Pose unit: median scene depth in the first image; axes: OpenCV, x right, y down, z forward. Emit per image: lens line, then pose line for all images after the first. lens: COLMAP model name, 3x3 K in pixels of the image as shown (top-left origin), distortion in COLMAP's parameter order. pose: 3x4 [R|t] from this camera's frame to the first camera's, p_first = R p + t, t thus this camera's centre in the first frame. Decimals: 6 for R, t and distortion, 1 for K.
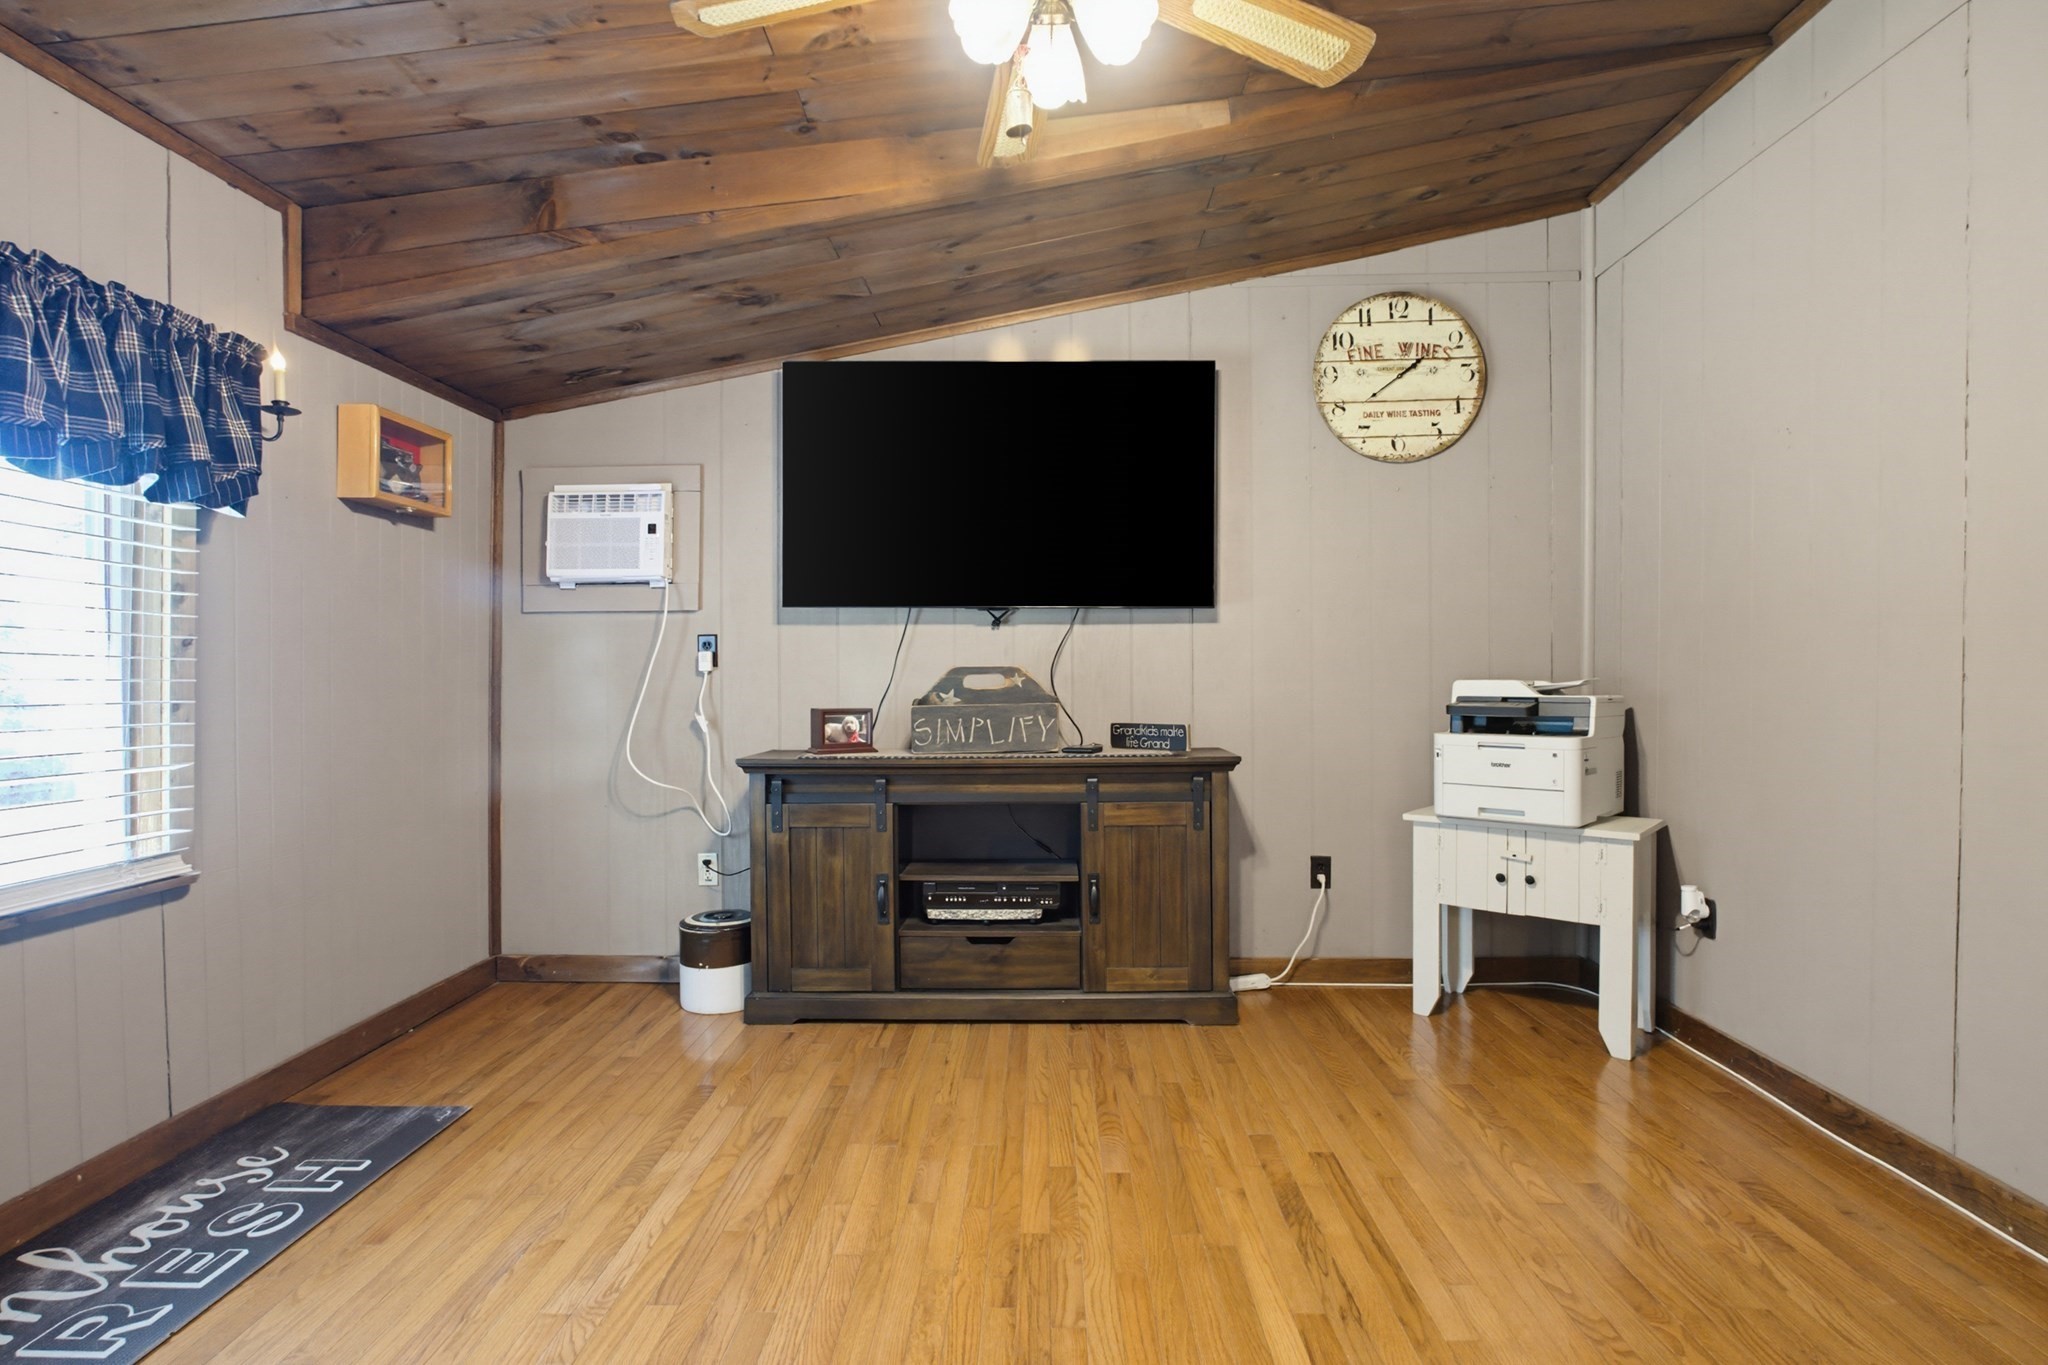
lens RADIAL K [[998.0, 0, 1038.6], [0, 998.0, 674.8], [0, 0, 1]] dist [-0.001558, 0.000397]
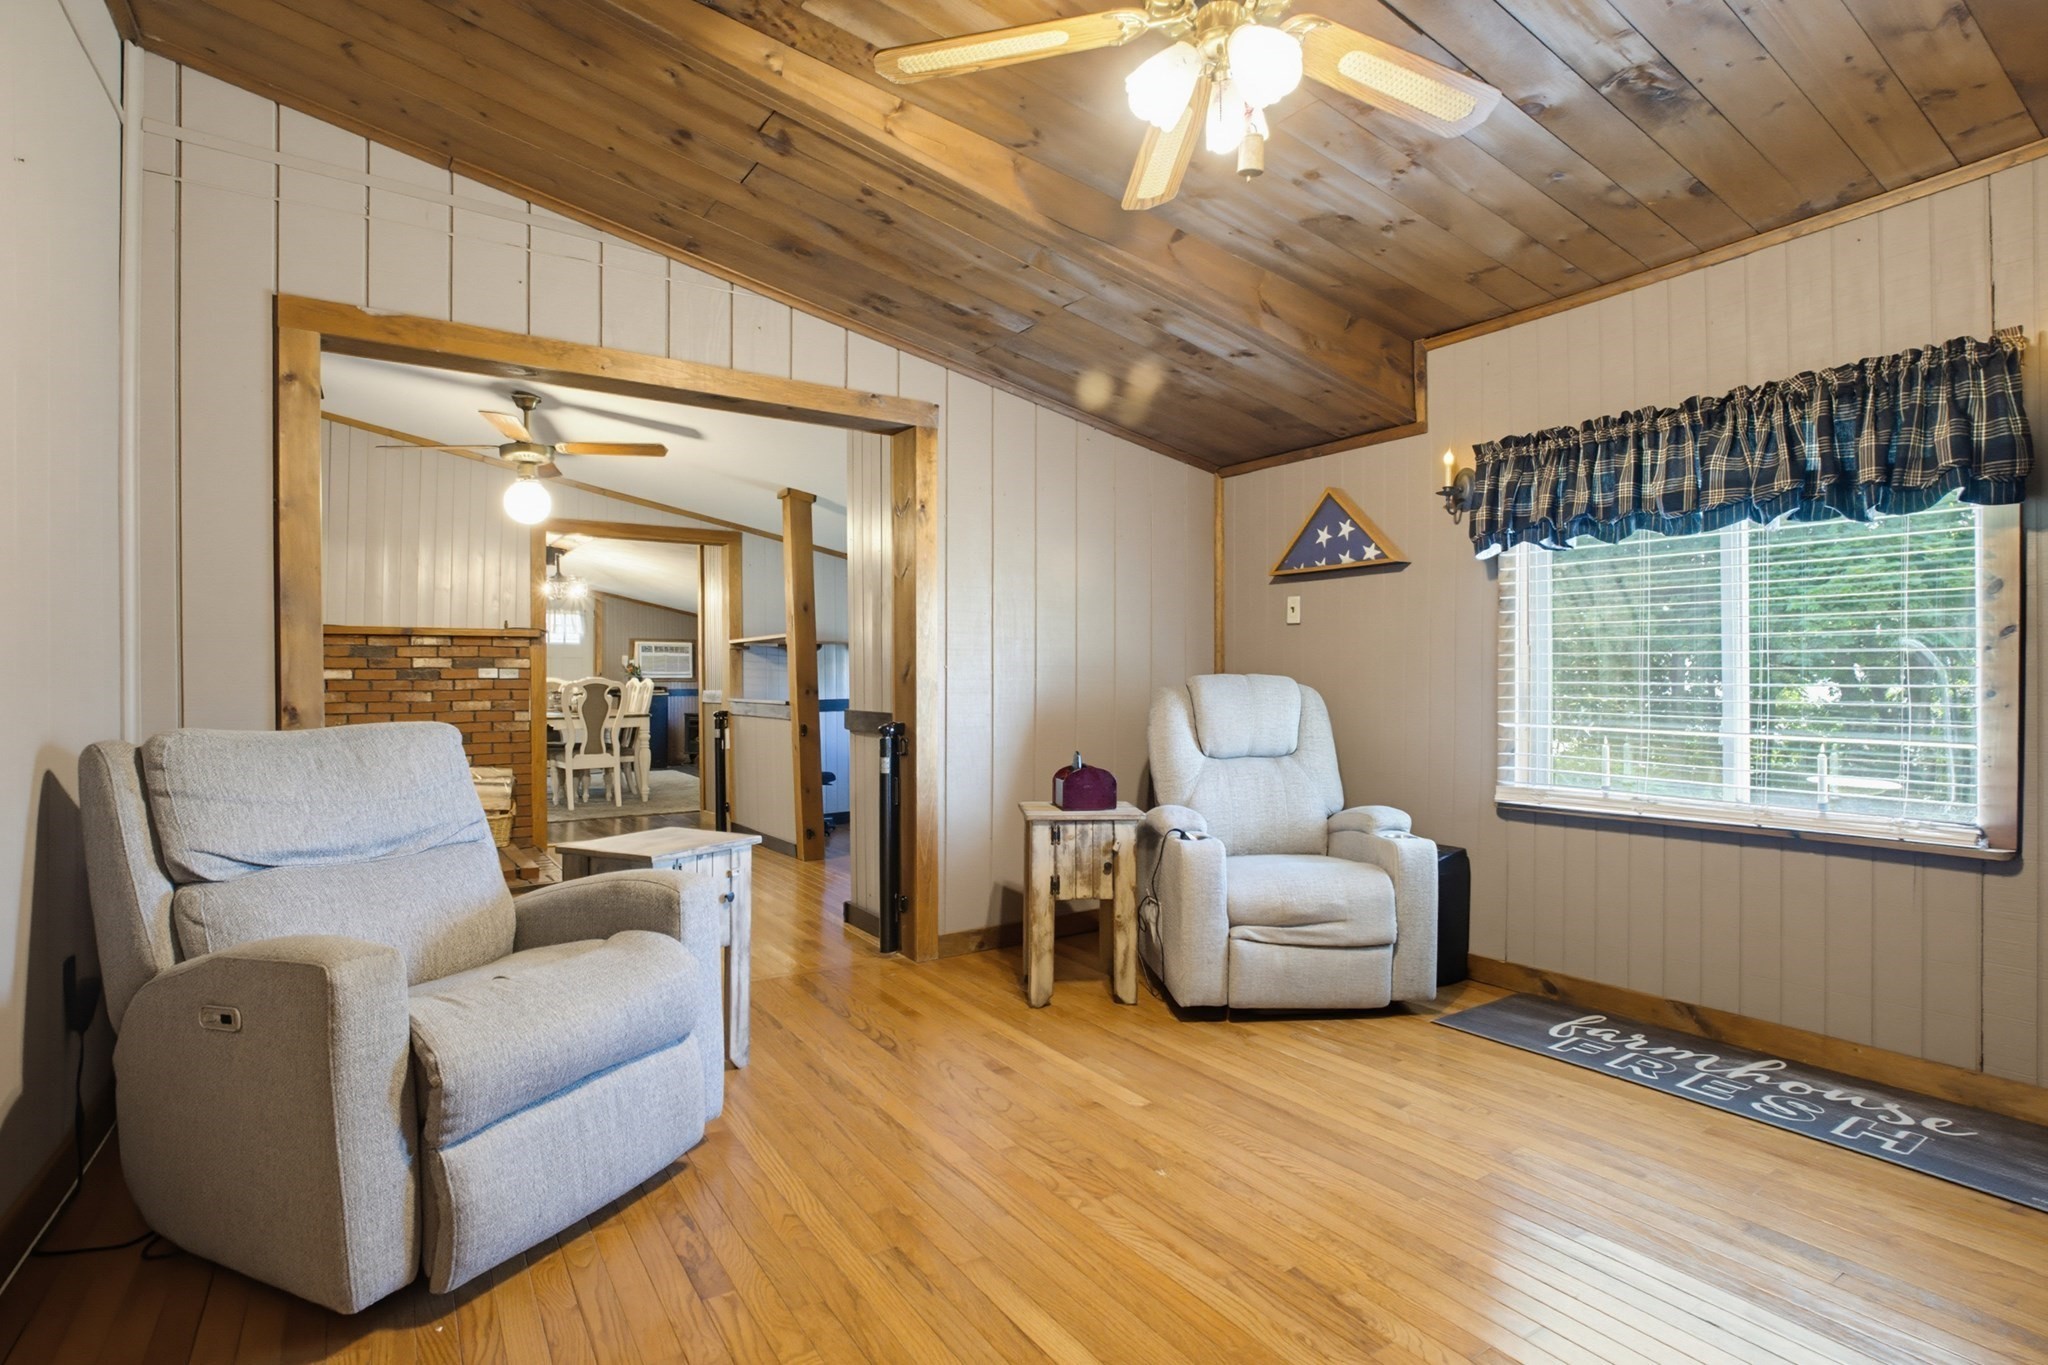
lens RADIAL K [[1008.5, 0, 1024.0], [0, 1008.5, 682.5], [0, 0, 1]] dist [0.047250, 0.000291]
pose [[-0.829977, 0.000291, -0.557798, 0.706172], [0.000119, 1.000000, 0.000346, 0.026136], [0.557798, 0.000221, -0.829977, 1.551641]]
